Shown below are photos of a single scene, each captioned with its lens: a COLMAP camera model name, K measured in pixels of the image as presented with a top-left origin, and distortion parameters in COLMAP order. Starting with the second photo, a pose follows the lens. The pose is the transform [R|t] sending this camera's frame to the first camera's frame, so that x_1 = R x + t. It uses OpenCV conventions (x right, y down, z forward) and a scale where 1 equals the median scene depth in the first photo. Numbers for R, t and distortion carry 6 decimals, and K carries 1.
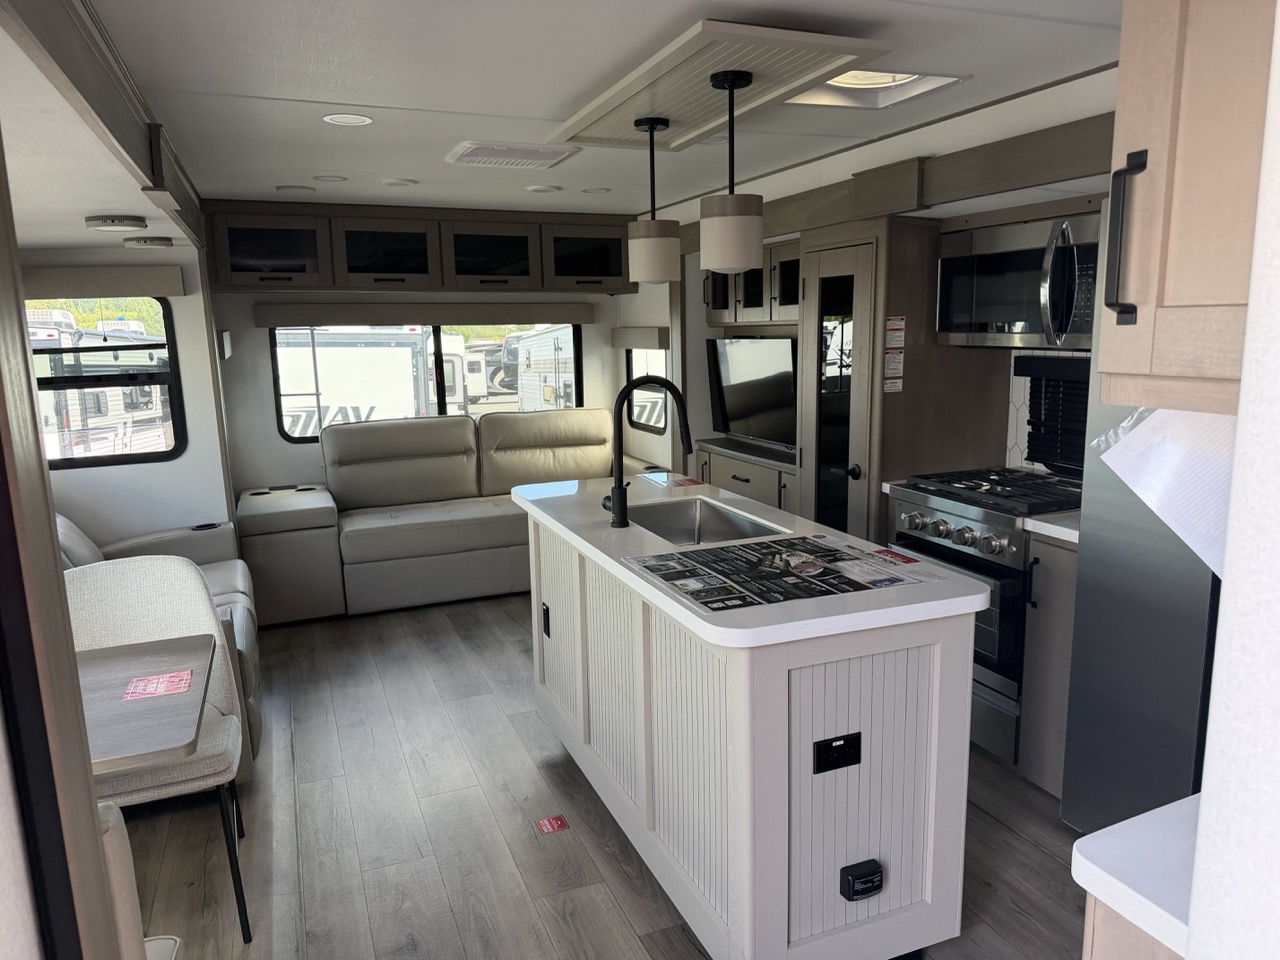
lens RADIAL K [[894.2, 0, 638.0], [0, 894.2, 488.0], [0, 0, 1]] dist [0.162937, -0.330231]
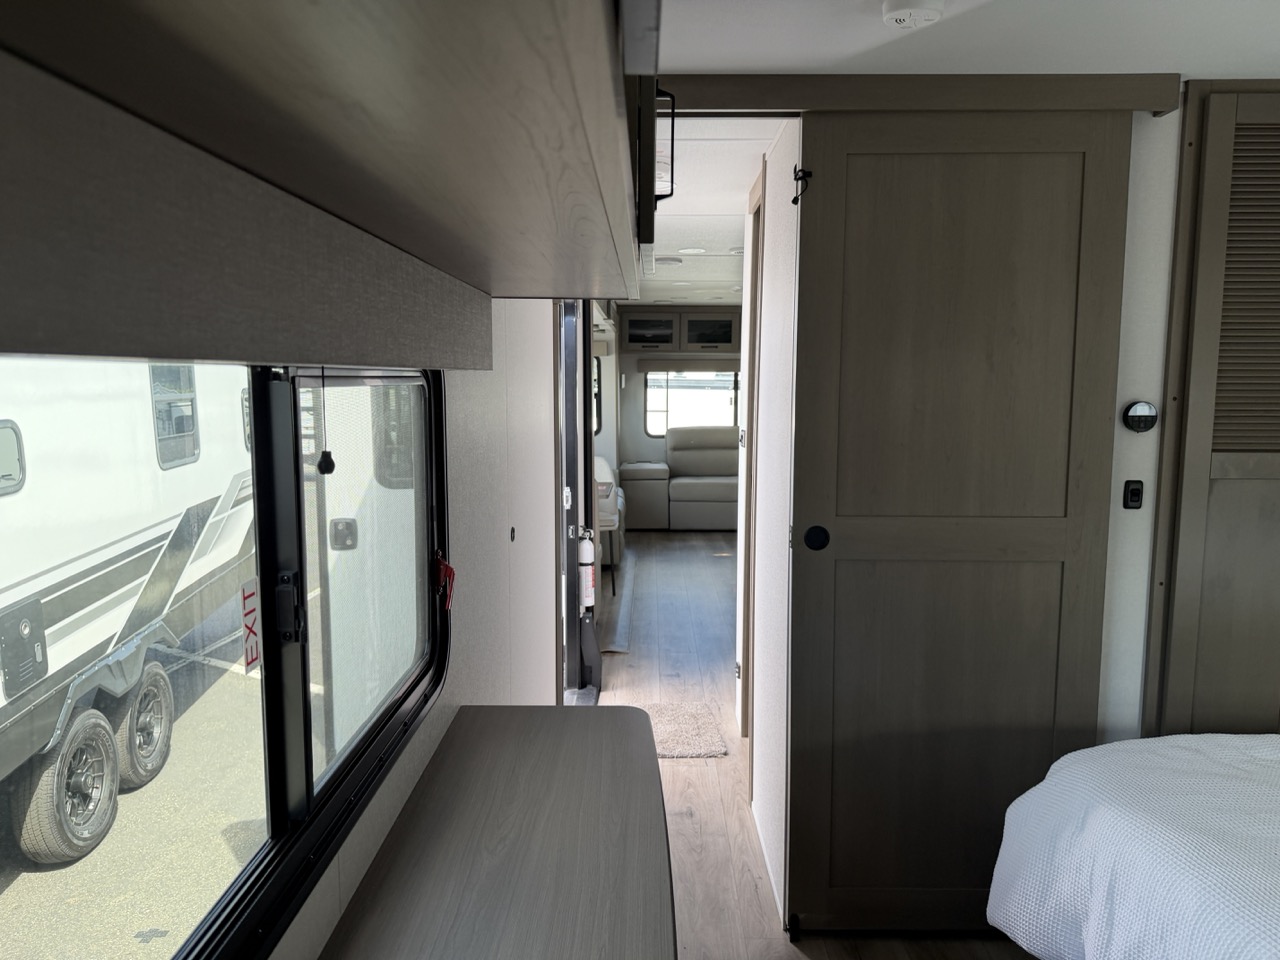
lens RADIAL K [[897.9, 0, 640.0], [0, 897.9, 480.8], [0, 0, 1]] dist [0.086595, -0.123601]
pose [[0.924609, 0.066492, -0.375071, 0.320216], [-0.090397, 0.994820, -0.046484, 0.144133], [0.370037, 0.076885, 0.925830, -0.757998]]
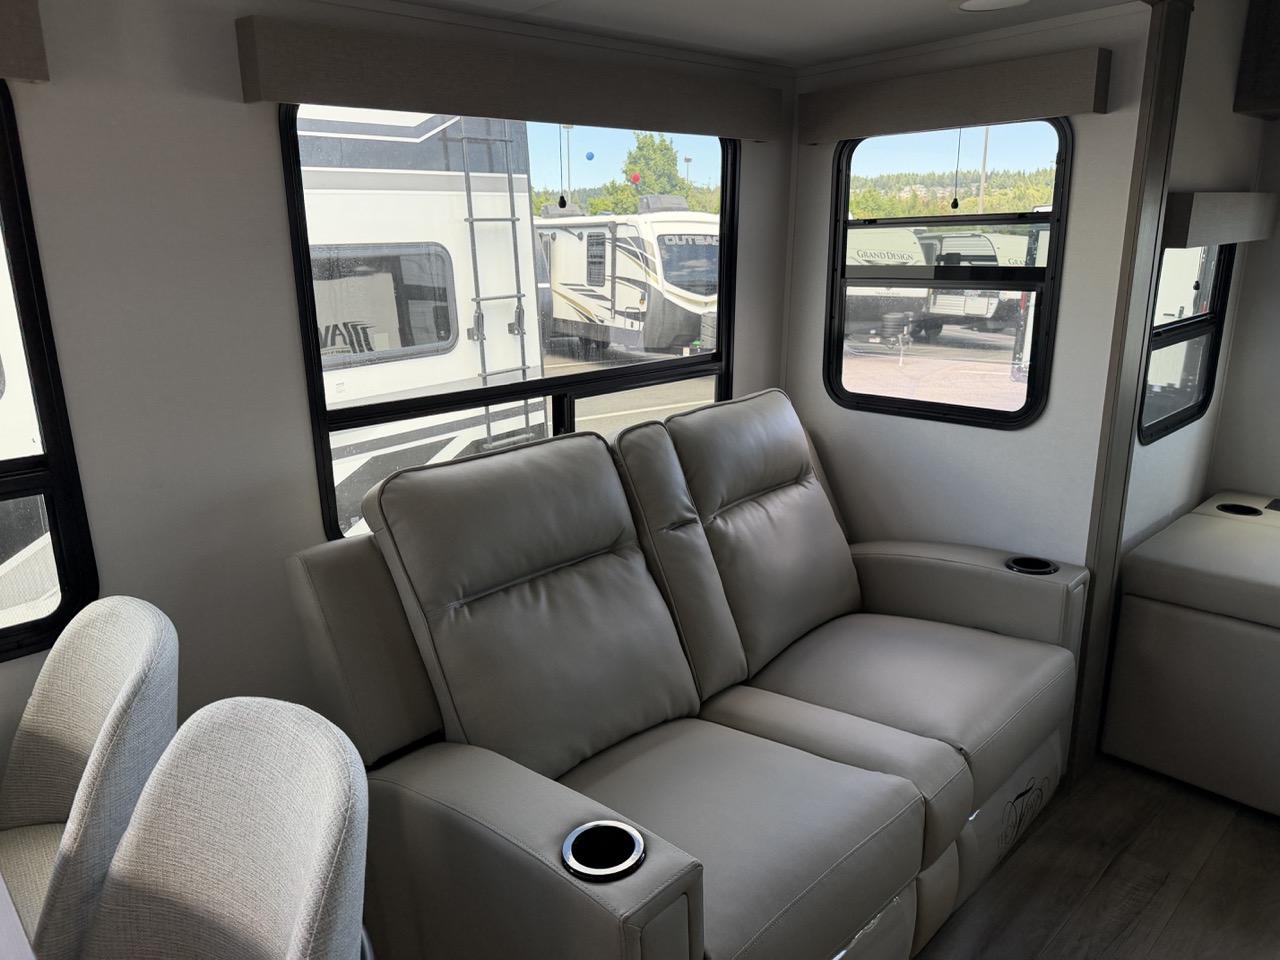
lens RADIAL K [[897.9, 0, 640.0], [0, 897.9, 480.8], [0, 0, 1]] dist [0.086595, -0.123601]
pose [[0.380702, 0.270160, -0.884353, -0.097794], [-0.166556, 0.960762, 0.221802, -0.081632], [0.909574, 0.062854, 0.410761, 0.541466]]
